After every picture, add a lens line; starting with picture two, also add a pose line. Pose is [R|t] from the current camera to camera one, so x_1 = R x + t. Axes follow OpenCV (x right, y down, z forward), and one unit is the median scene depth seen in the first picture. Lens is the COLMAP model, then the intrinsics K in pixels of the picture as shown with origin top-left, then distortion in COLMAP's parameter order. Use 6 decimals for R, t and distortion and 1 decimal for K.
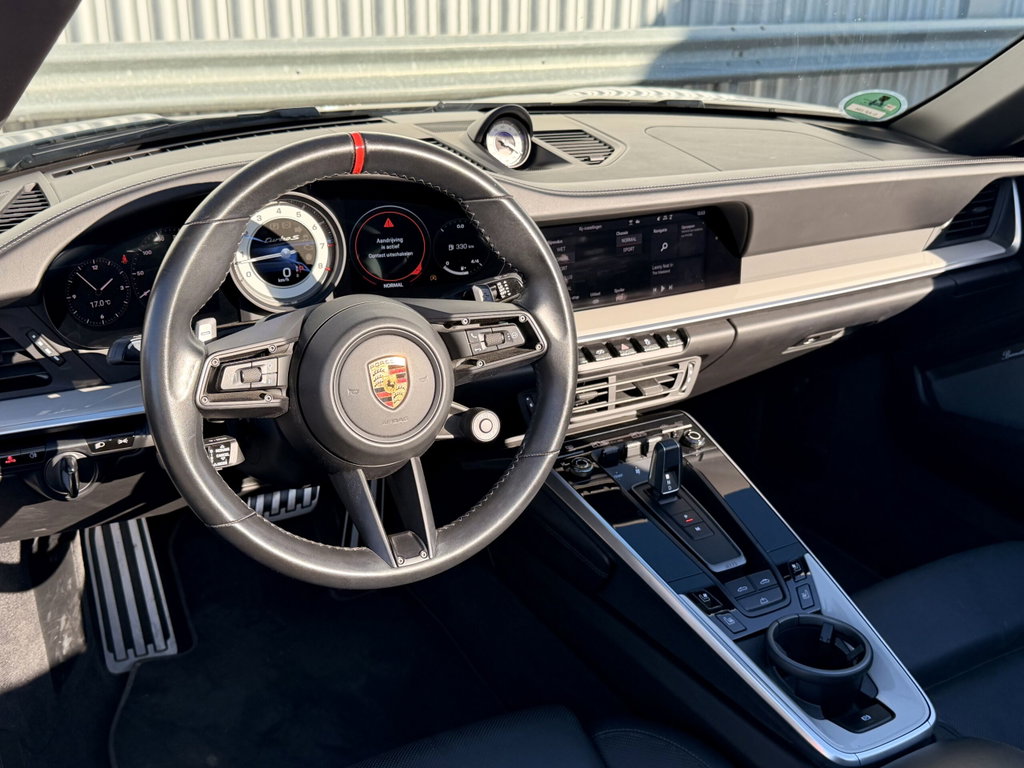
lens RADIAL K [[1045.4, 0, 512.0], [0, 1045.4, 384.0], [0, 0, 1]] dist [0.174893, -0.417487]
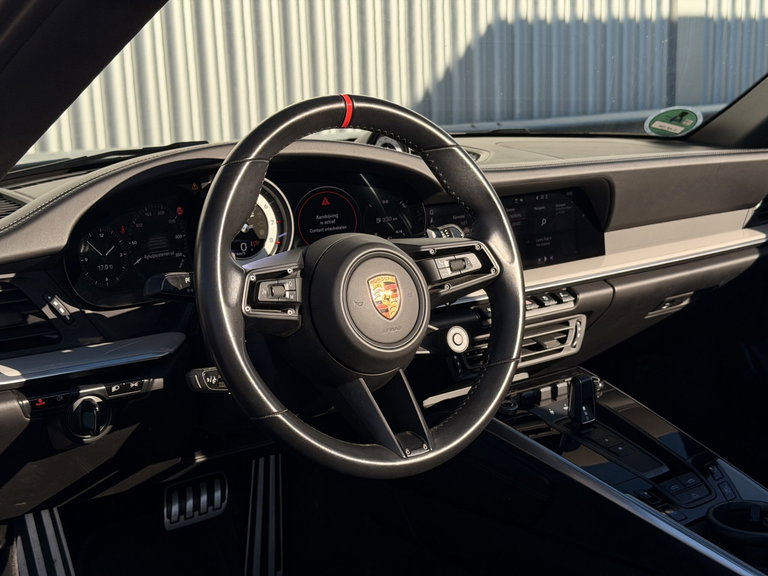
lens RADIAL K [[1055.5, 0, 384.0], [0, 1055.5, 288.0], [0, 0, 1]] dist [0.125135, -0.066241]
pose [[0.989627, -0.074205, 0.123010, -0.208847], [0.096599, 0.977508, -0.187475, 0.166584], [-0.106332, 0.197413, 0.974537, -0.117198]]
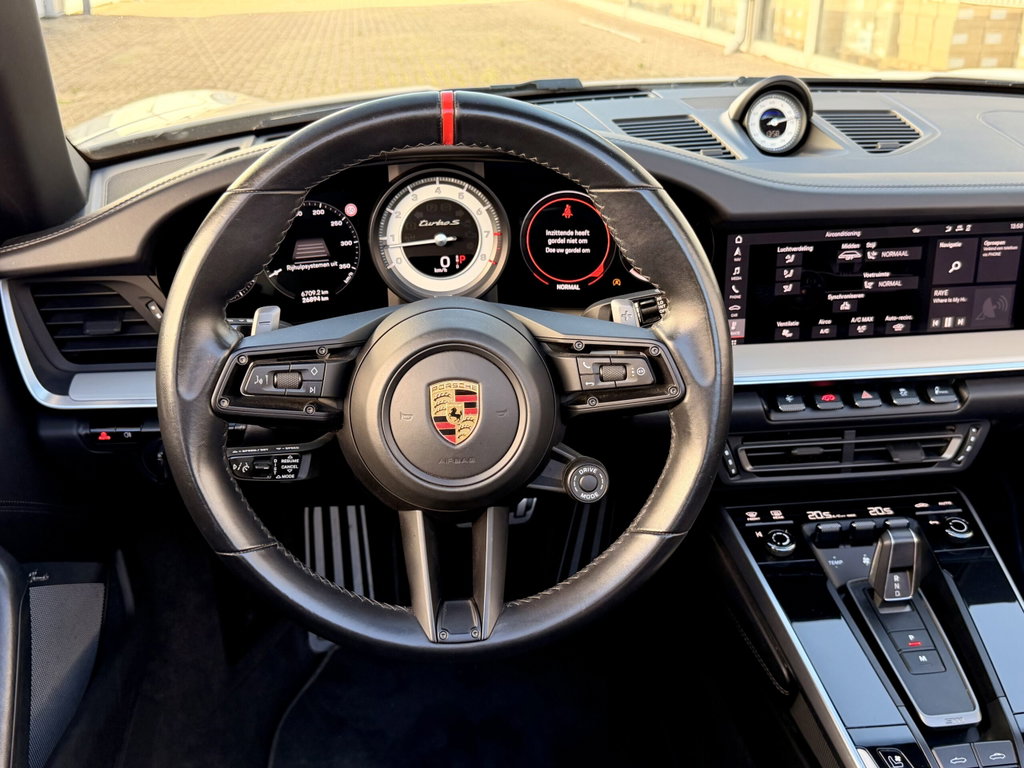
lens RADIAL K [[1023.4, 0, 512.0], [0, 1023.4, 384.0], [0, 0, 1]] dist [0.176857, -0.435681]
pose [[0.921214, 0.126893, -0.367781, 0.162645], [-0.121711, 0.991862, 0.037355, -0.044577], [0.369529, 0.010351, 0.929162, 0.236621]]
